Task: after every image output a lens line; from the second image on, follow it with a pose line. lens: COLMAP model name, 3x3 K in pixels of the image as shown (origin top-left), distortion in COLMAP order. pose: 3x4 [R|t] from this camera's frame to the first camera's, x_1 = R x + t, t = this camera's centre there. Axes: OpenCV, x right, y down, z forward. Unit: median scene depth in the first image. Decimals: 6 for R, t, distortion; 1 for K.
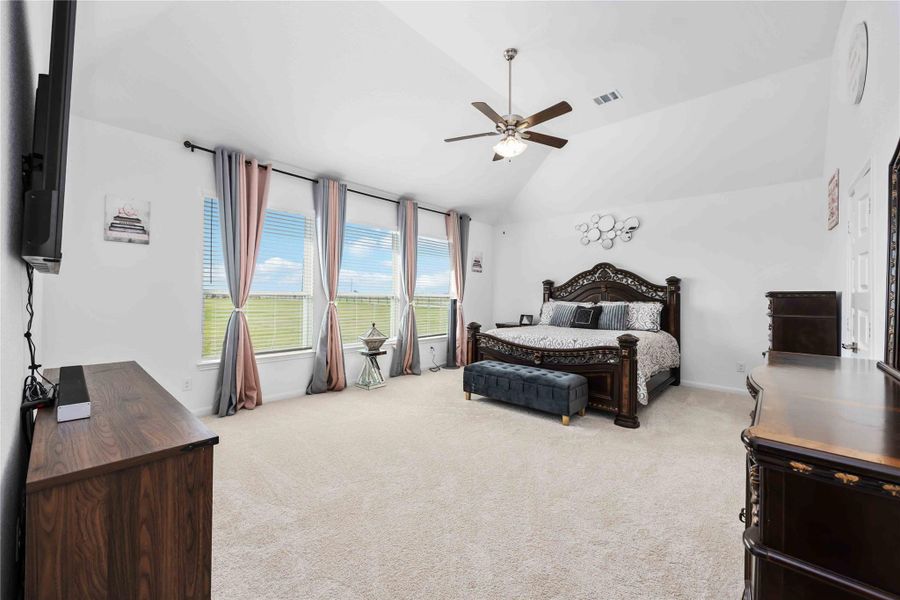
lens RADIAL K [[345.2, 0, 441.6], [0, 345.2, 296.2], [0, 0, 1]] dist [-0.008801, 0.001259]
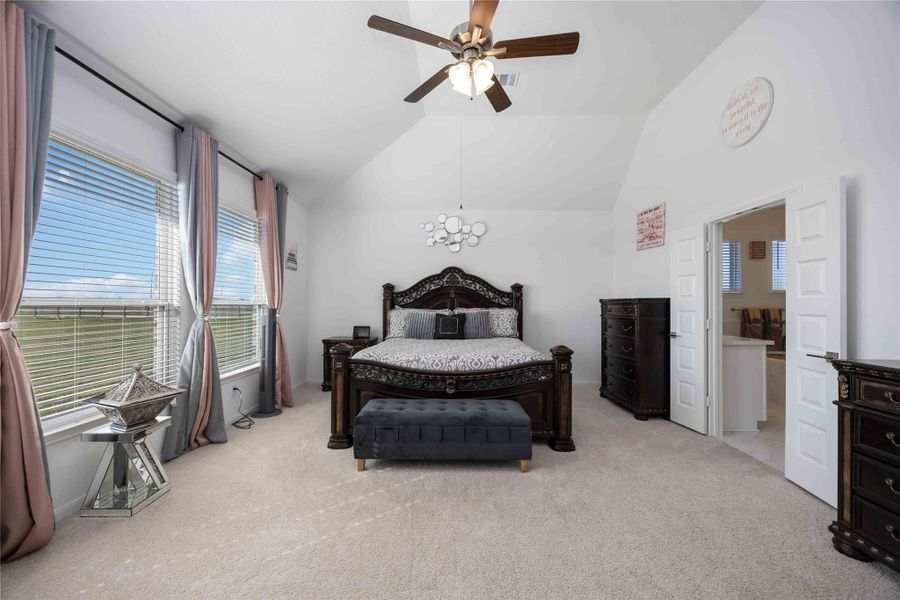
lens RADIAL K [[345.2, 0, 457.3], [0, 345.2, 301.7], [0, 0, 1]] dist [-0.008801, 0.001259]
pose [[0.743736, -0.005641, 0.668450, -0.160096], [0.005578, 0.999982, 0.002233, -0.004256], [-0.668451, 0.002067, 0.743754, 0.322310]]
